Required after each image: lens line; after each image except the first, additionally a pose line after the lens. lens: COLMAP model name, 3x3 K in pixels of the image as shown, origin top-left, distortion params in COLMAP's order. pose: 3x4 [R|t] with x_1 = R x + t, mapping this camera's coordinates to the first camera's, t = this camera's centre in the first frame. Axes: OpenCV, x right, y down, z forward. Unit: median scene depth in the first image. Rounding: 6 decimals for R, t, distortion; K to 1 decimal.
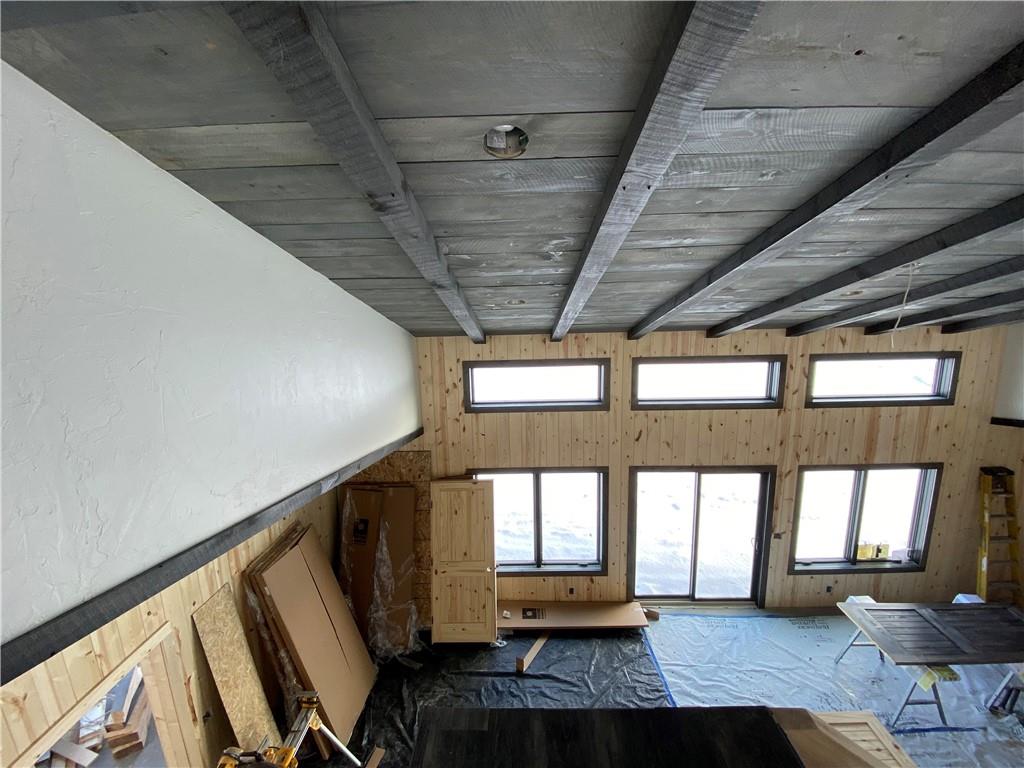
lens RADIAL K [[419.4, 0, 512.7], [0, 419.4, 379.6], [0, 0, 1]] dist [0.024543, -0.023110]
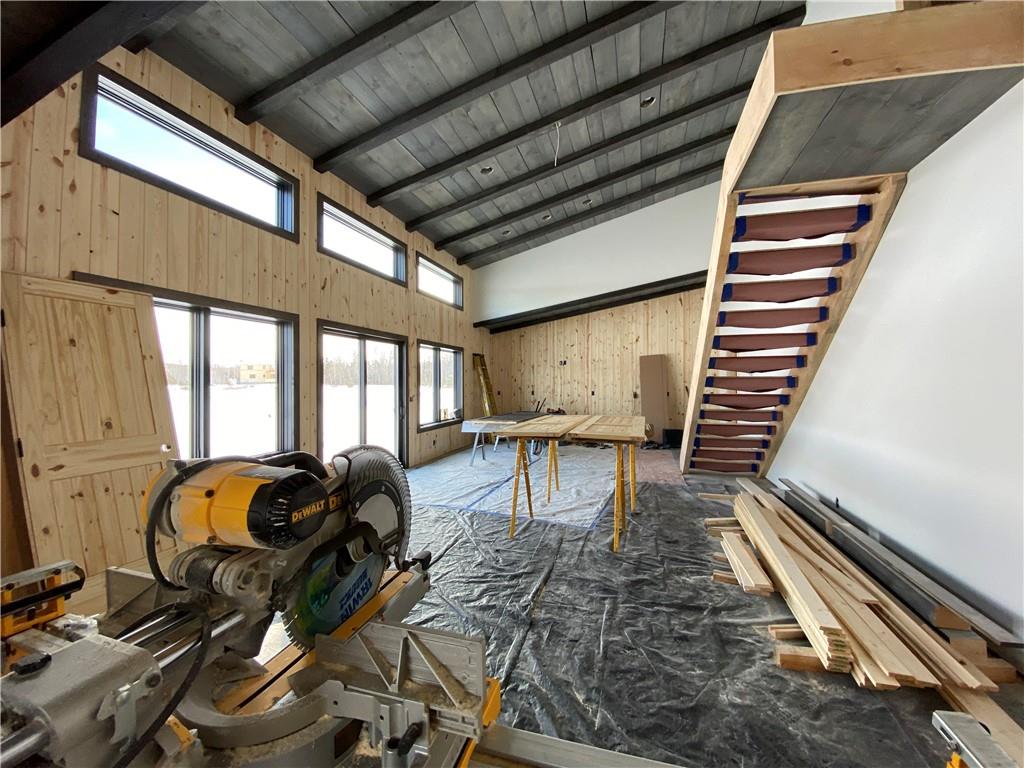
lens RADIAL K [[405.7, 0, 512.0], [0, 405.7, 384.0], [0, 0, 1]] dist [0.010177, -0.018989]
pose [[0.275932, 0.015175, 0.961057, -0.422732], [0.167457, 0.983825, -0.063614, 0.470684], [-0.946478, 0.178489, 0.268927, 0.430187]]
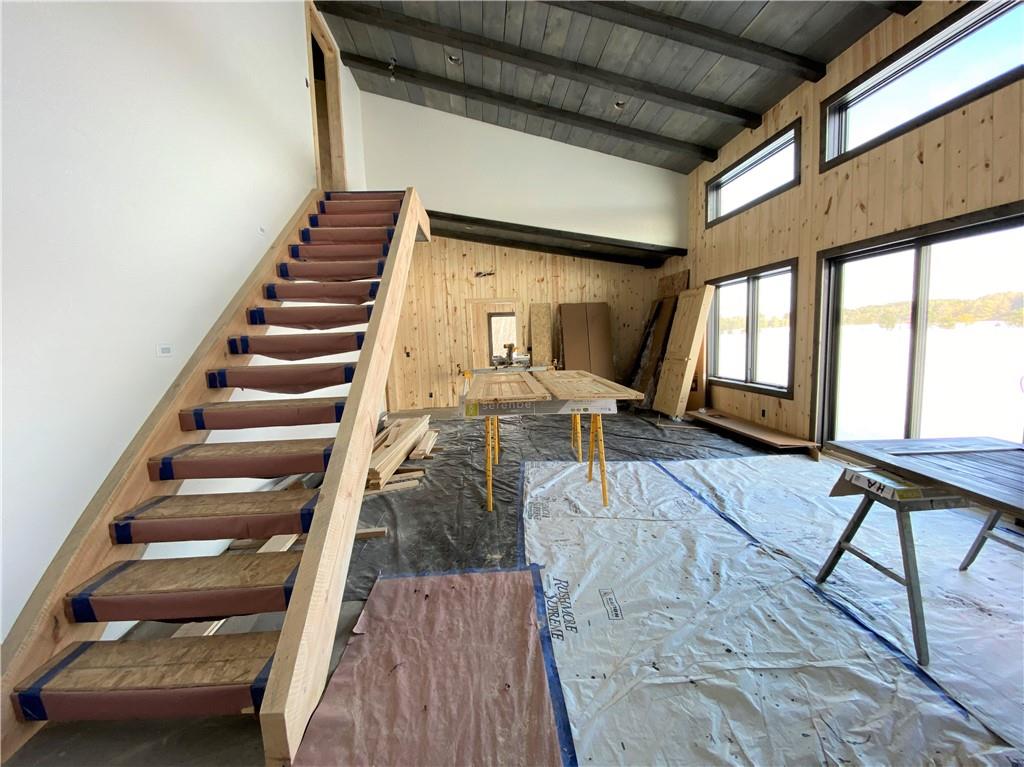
lens RADIAL K [[415.5, 0, 512.8], [0, 415.5, 378.9], [0, 0, 1]] dist [0.022234, -0.021602]
pose [[0.087986, 0.115811, -0.989367, 1.042195], [-0.143191, 0.984374, 0.102493, 0.449639], [0.985776, 0.132651, 0.103194, 0.406812]]
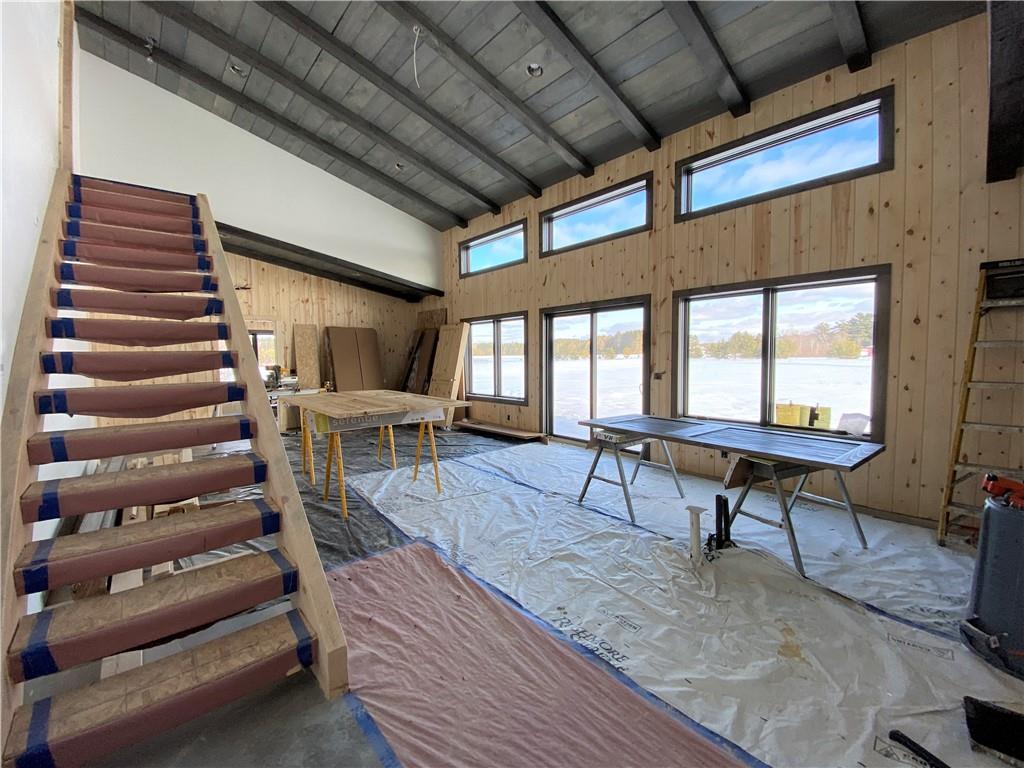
lens RADIAL K [[411.6, 0, 514.5], [0, 411.6, 379.1], [0, 0, 1]] dist [0.038970, -0.031917]
pose [[0.682693, 0.055748, -0.728576, 1.115671], [-0.133517, 0.989816, -0.049372, 0.483529], [0.718404, 0.130983, 0.683184, 0.182709]]
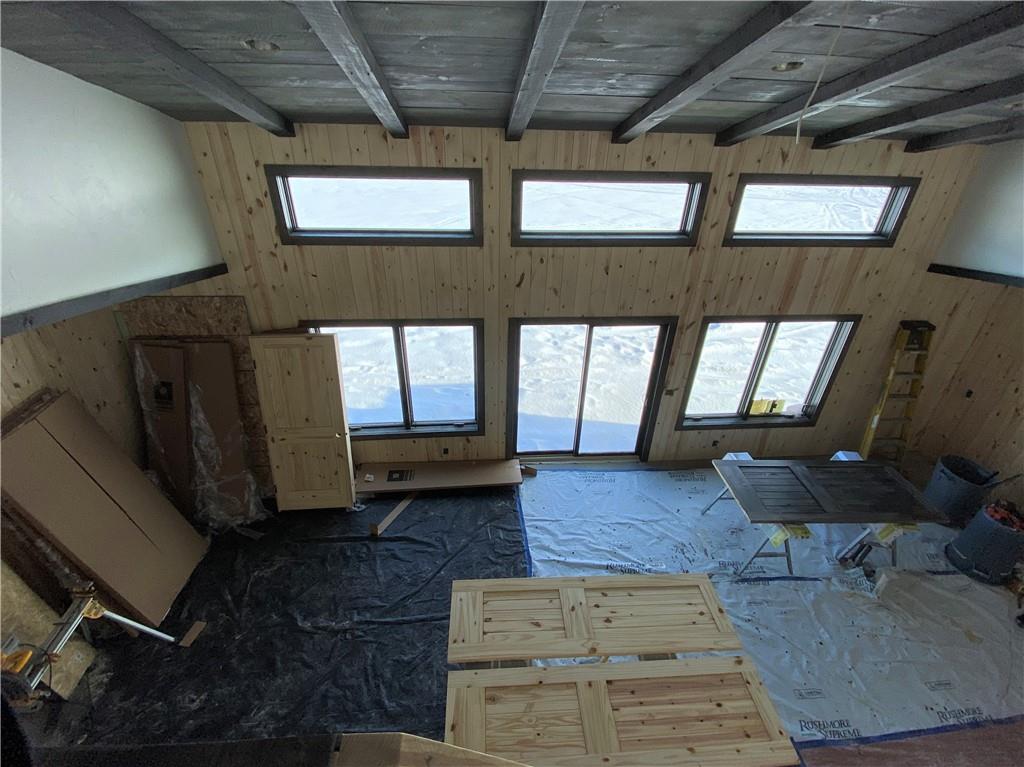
lens RADIAL K [[449.1, 0, 514.3], [0, 449.1, 379.1], [0, 0, 1]] dist [0.040623, -0.038548]
pose [[0.993916, -0.011332, 0.109552, 0.197329], [-0.027459, 0.937785, 0.346128, 0.015784], [-0.106659, -0.347031, 0.931769, 0.144906]]
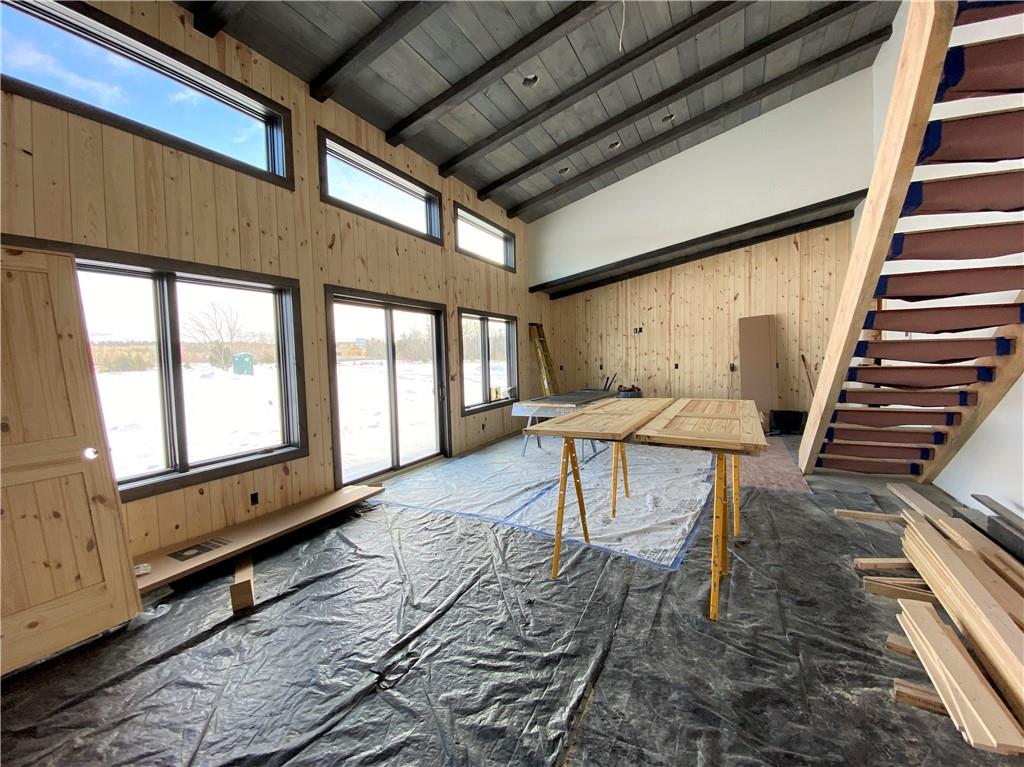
lens RADIAL K [[419.4, 0, 512.7], [0, 419.4, 379.1], [0, 0, 1]] dist [0.024543, -0.023110]
pose [[0.438461, -0.040687, 0.897829, -0.236475], [0.175143, 0.983691, -0.040954, 0.461787], [-0.881520, 0.175205, 0.438436, 0.442811]]
